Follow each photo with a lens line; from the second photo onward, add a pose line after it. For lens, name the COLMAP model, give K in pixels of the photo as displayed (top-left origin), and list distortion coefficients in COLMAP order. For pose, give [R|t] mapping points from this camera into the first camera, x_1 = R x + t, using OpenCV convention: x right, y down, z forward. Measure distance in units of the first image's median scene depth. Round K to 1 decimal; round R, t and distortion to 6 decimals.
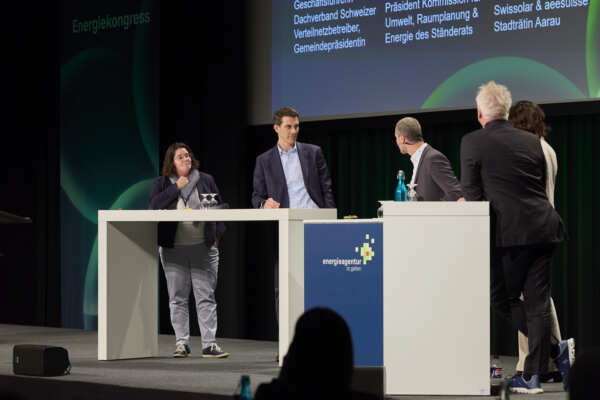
lens RADIAL K [[2211.5, 0, 300.0], [0, 2211.5, 200.0], [0, 0, 1]] dist [0.069828, 0.304118]
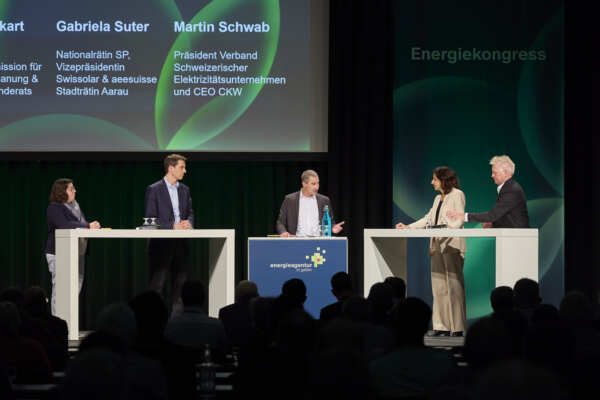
lens RADIAL K [[2549.5, 0, 300.0], [0, 2549.5, 200.0], [0, 0, 1]] dist [-0.027646, -0.876270]
pose [[0.583817, 0.016637, 0.811715, -1.313022], [-0.011797, 0.999858, -0.012008, 0.004121], [-0.811800, -0.002565, 0.583930, -0.008058]]
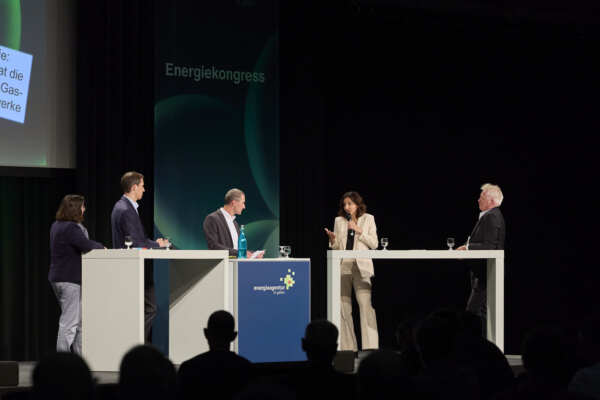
lens RADIAL K [[2549.5, 0, 300.0], [0, 2549.5, 200.0], [0, 0, 1]] dist [-0.027646, -0.876270]
pose [[-0.141665, 0.029095, 0.989487, -1.545008], [-0.011485, 0.999452, -0.031032, 0.020939], [-0.989848, -0.015760, -0.141253, 1.160569]]
